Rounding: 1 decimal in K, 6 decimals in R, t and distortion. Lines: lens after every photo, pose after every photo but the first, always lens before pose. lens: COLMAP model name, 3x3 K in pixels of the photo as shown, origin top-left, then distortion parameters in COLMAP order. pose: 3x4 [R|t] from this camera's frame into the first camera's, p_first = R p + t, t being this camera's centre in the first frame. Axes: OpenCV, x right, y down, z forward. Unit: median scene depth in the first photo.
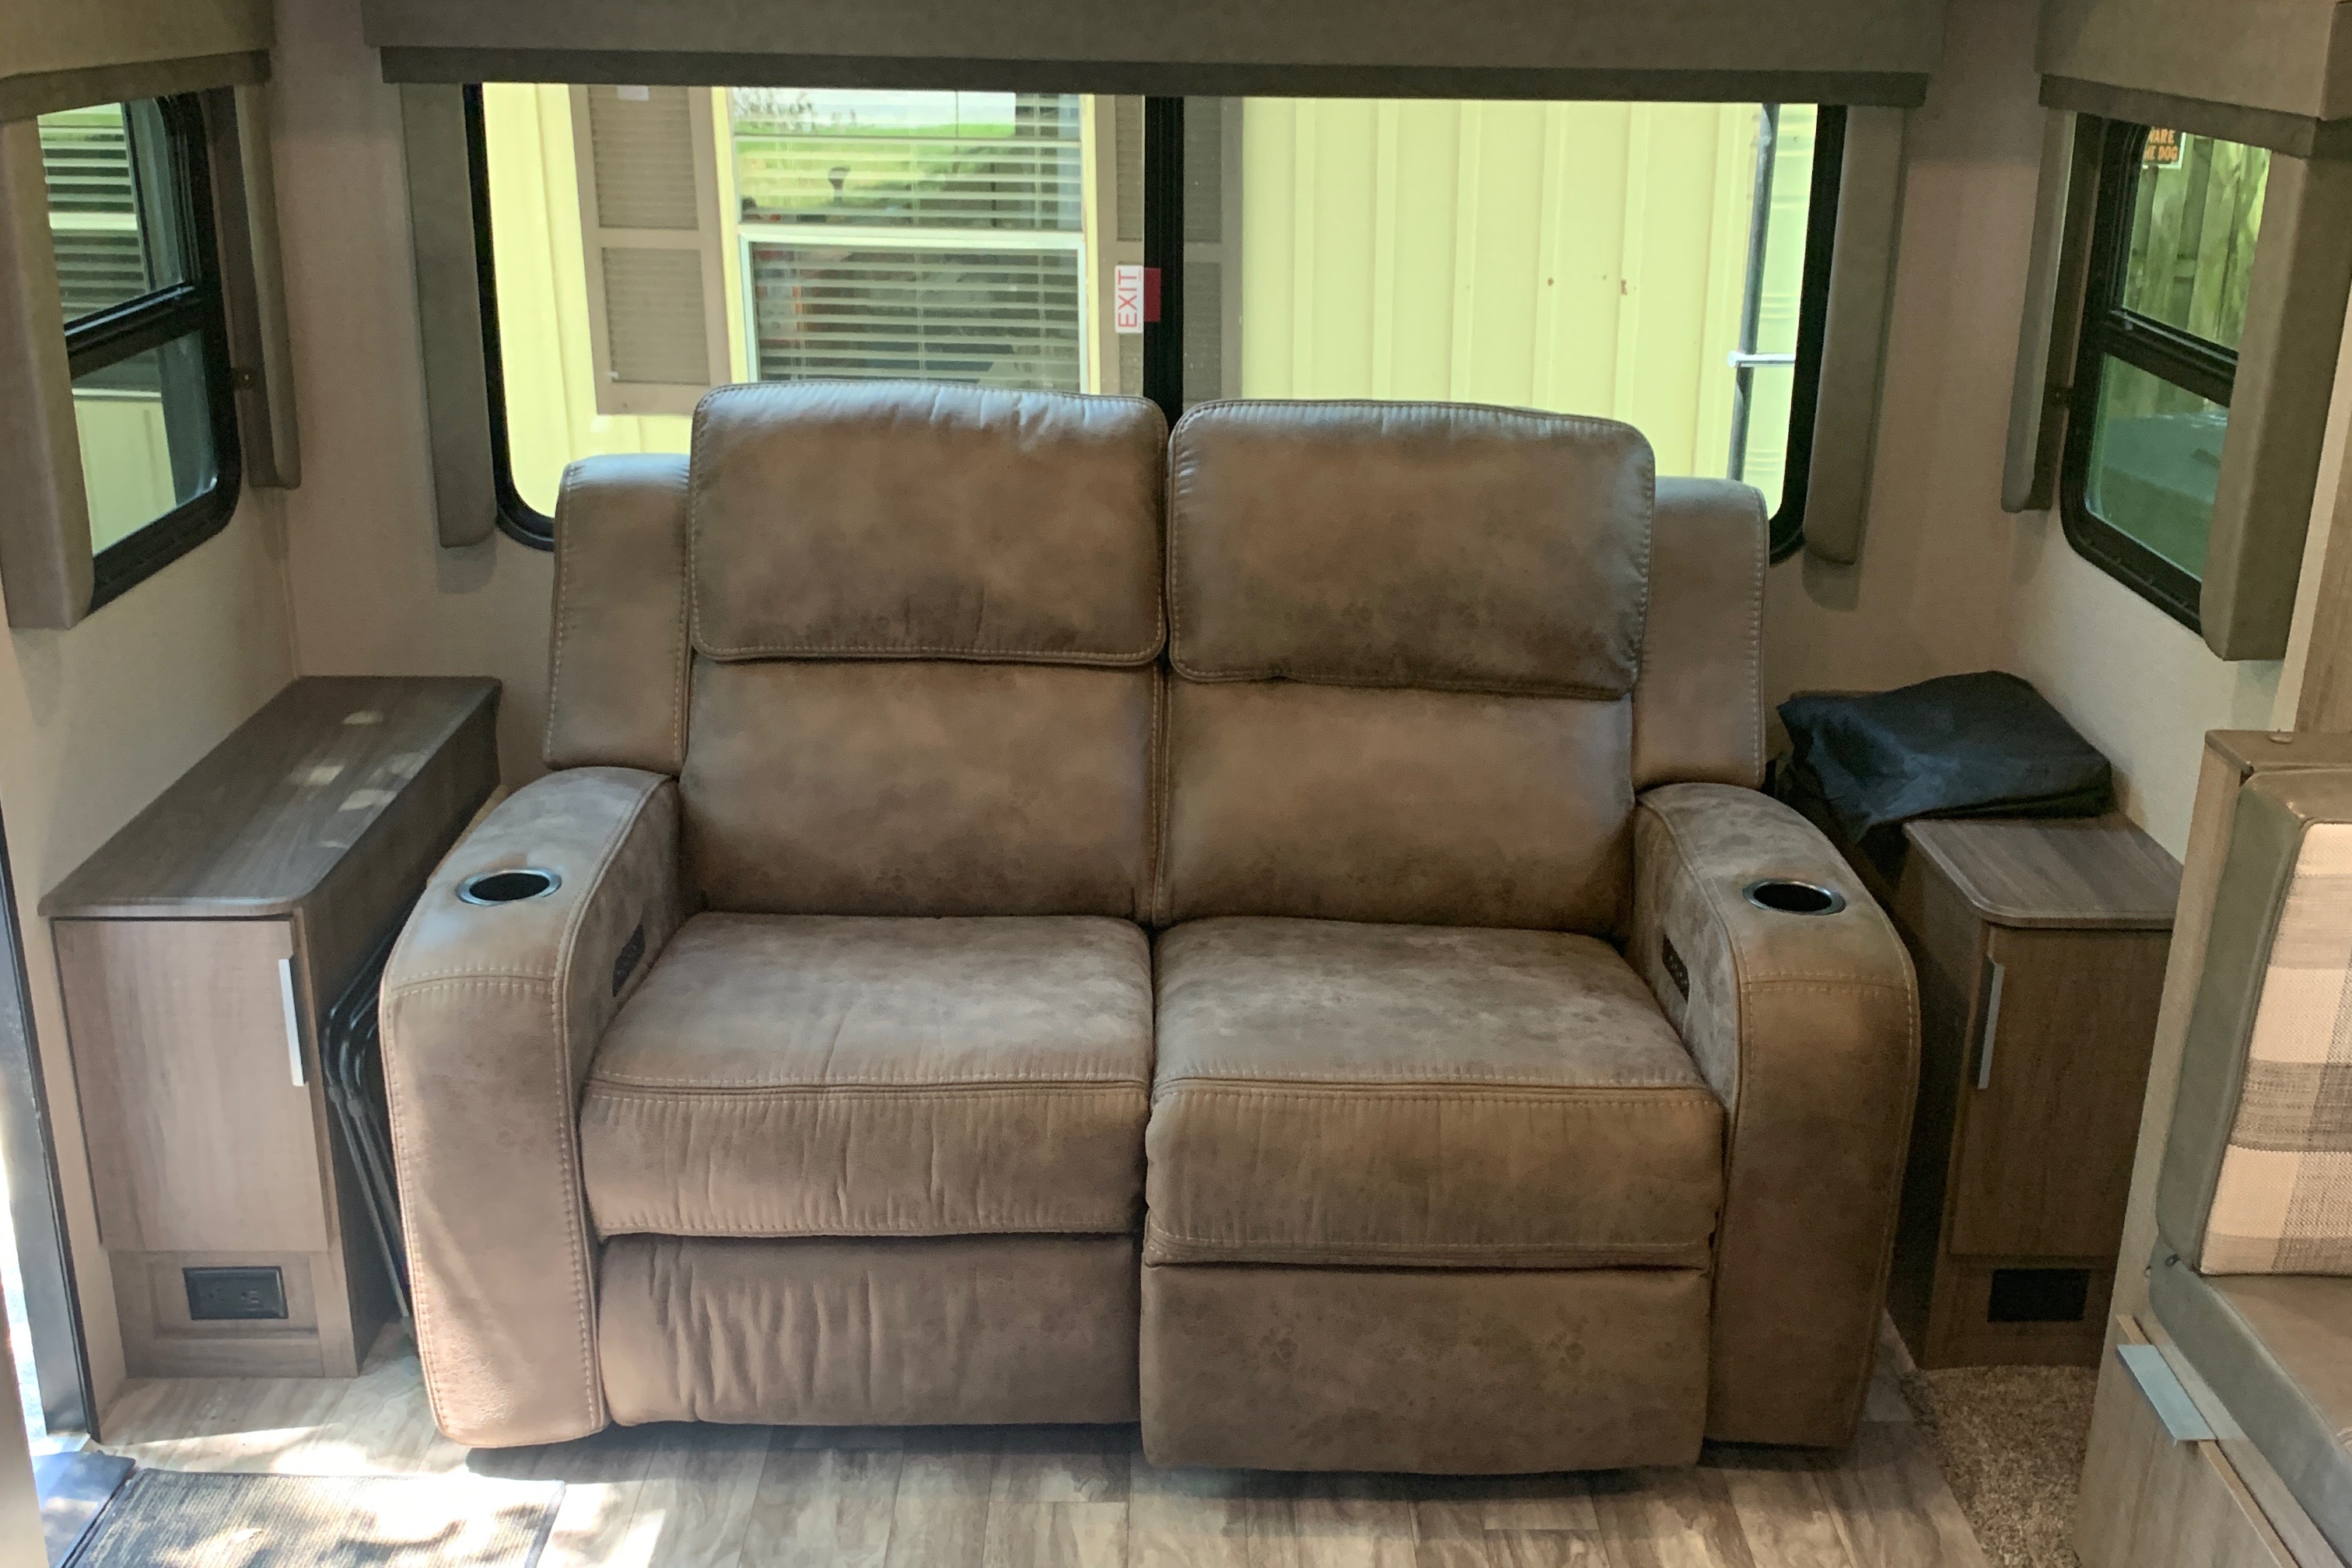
lens RADIAL K [[2352.3, 0, 1191.9], [0, 2352.3, 787.2], [0, 0, 1]] dist [0.175846, -0.478175]
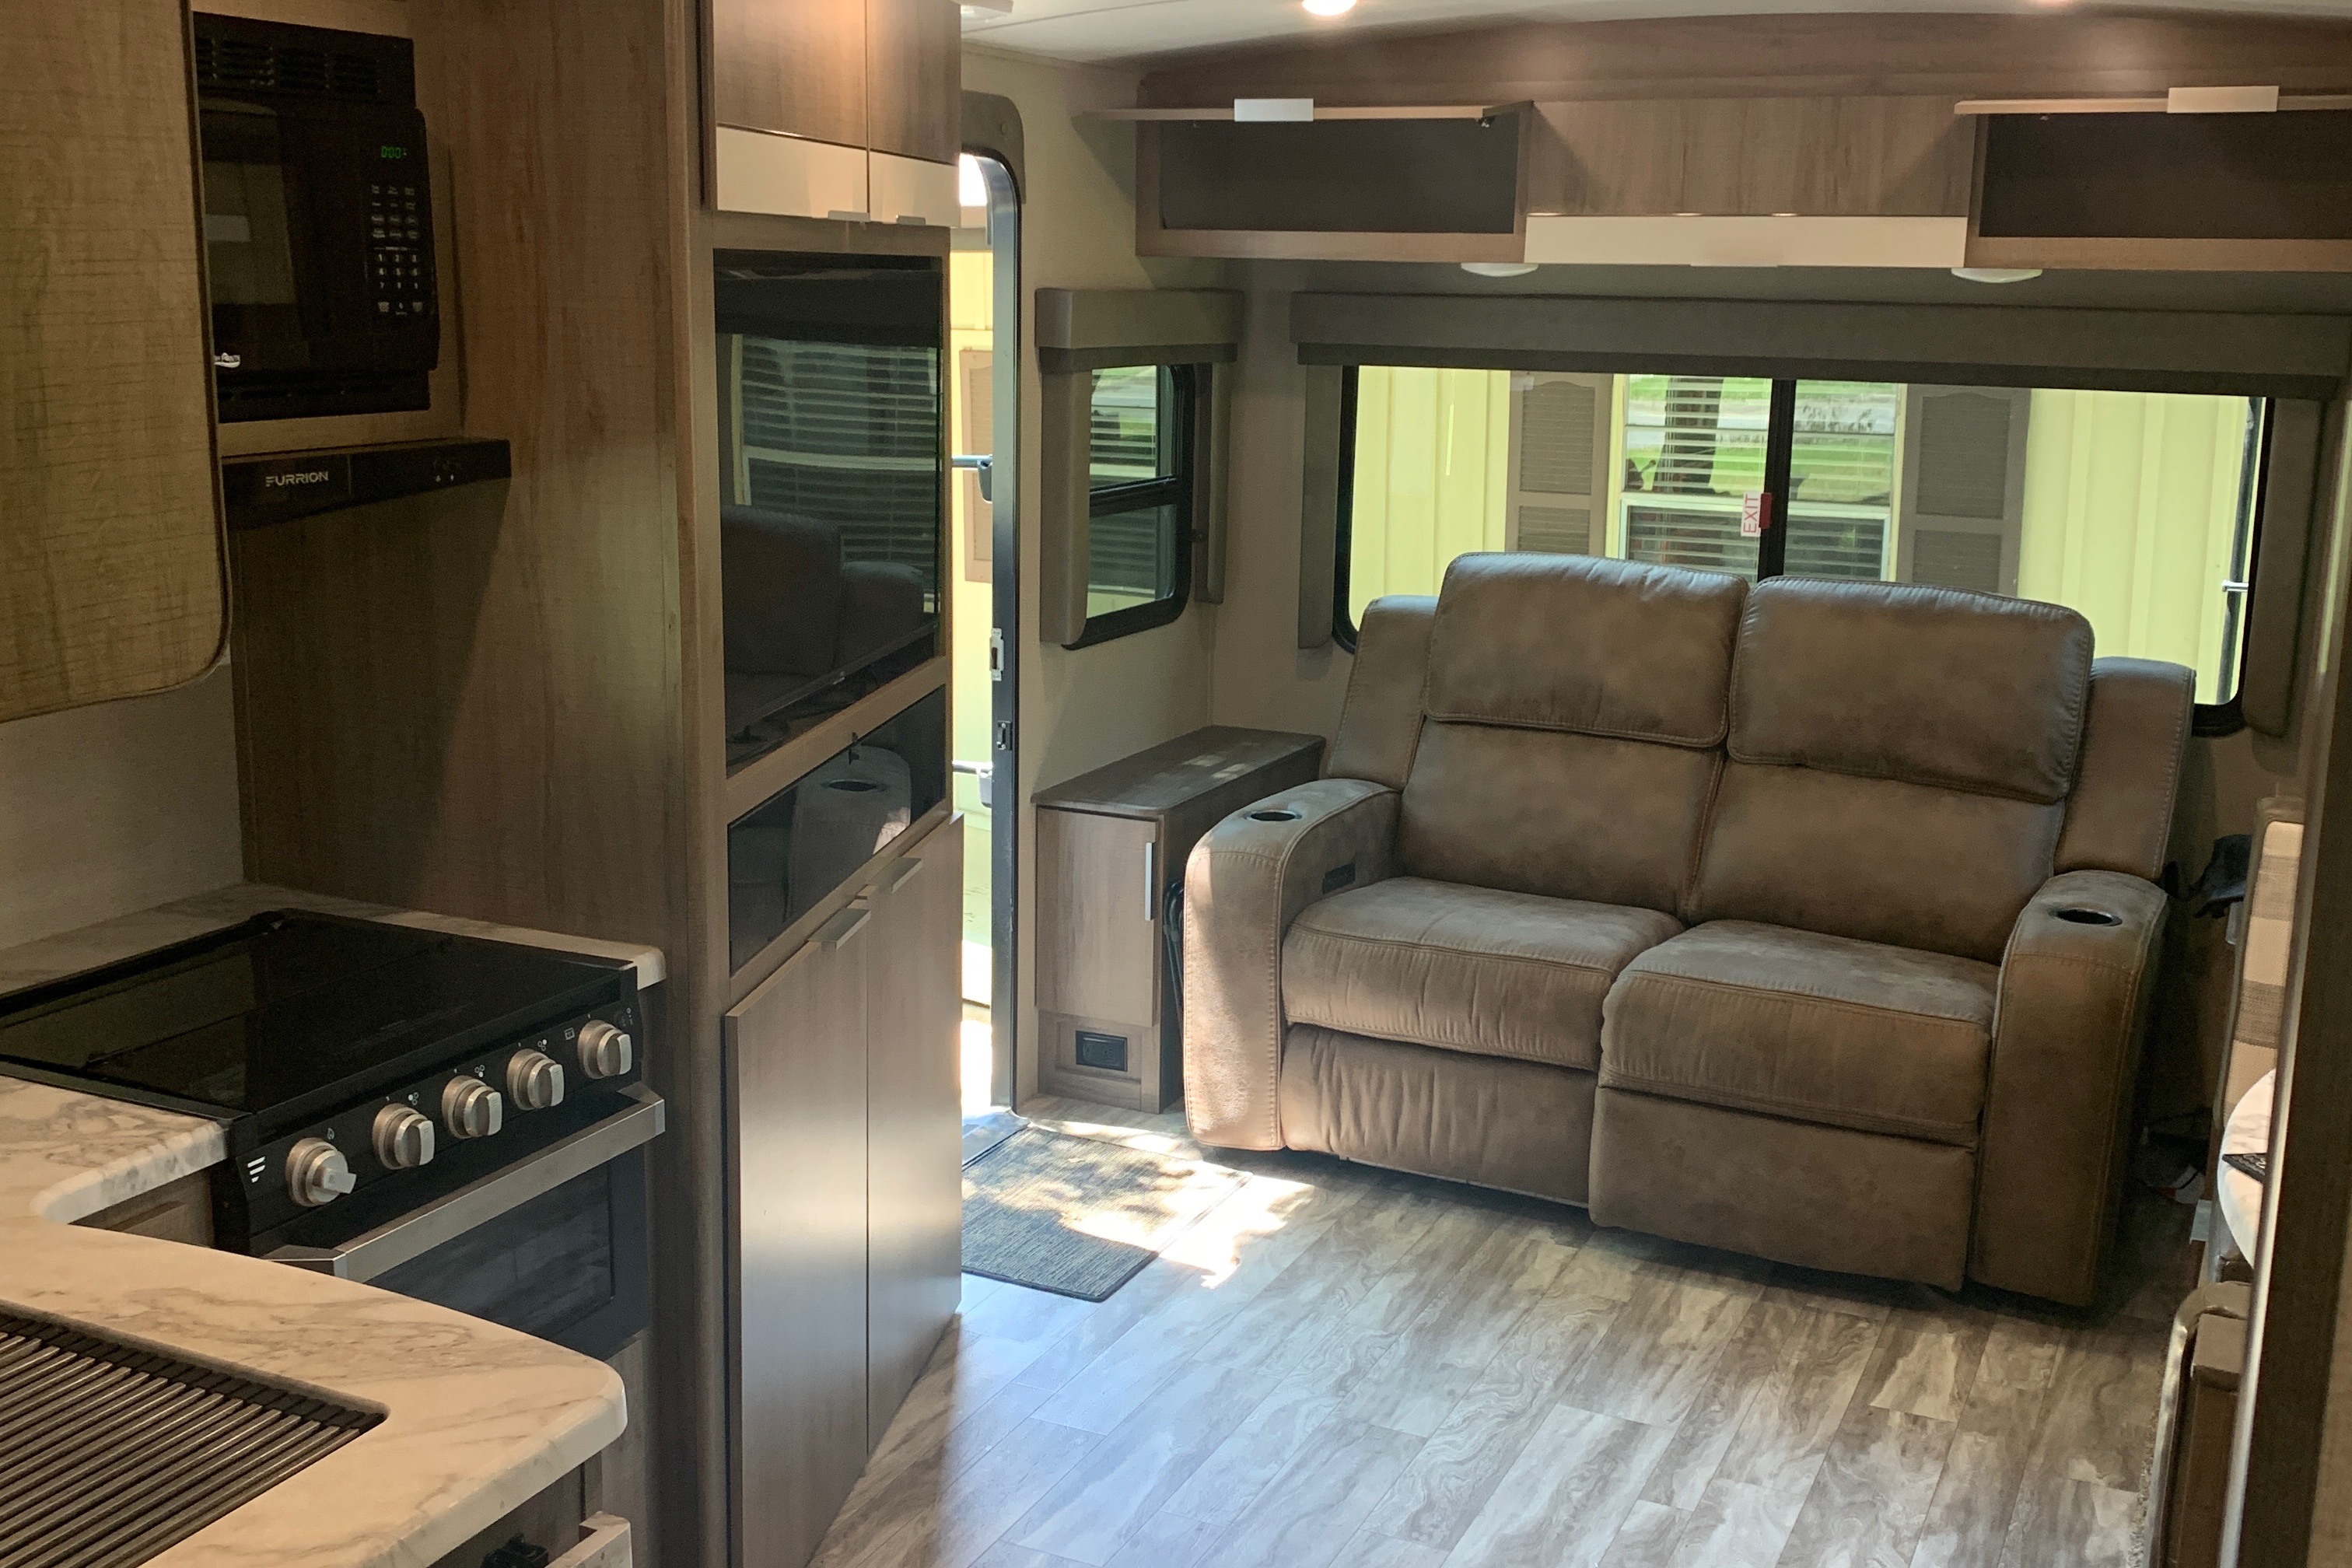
lens RADIAL K [[2352.3, 0, 1191.9], [0, 2352.3, 787.2], [0, 0, 1]] dist [0.175846, -0.478175]
pose [[0.899272, 0.096973, -0.426505, 0.351380], [-0.152241, 0.983535, -0.097373, 0.179883], [0.410040, 0.152496, 0.899228, -0.505273]]
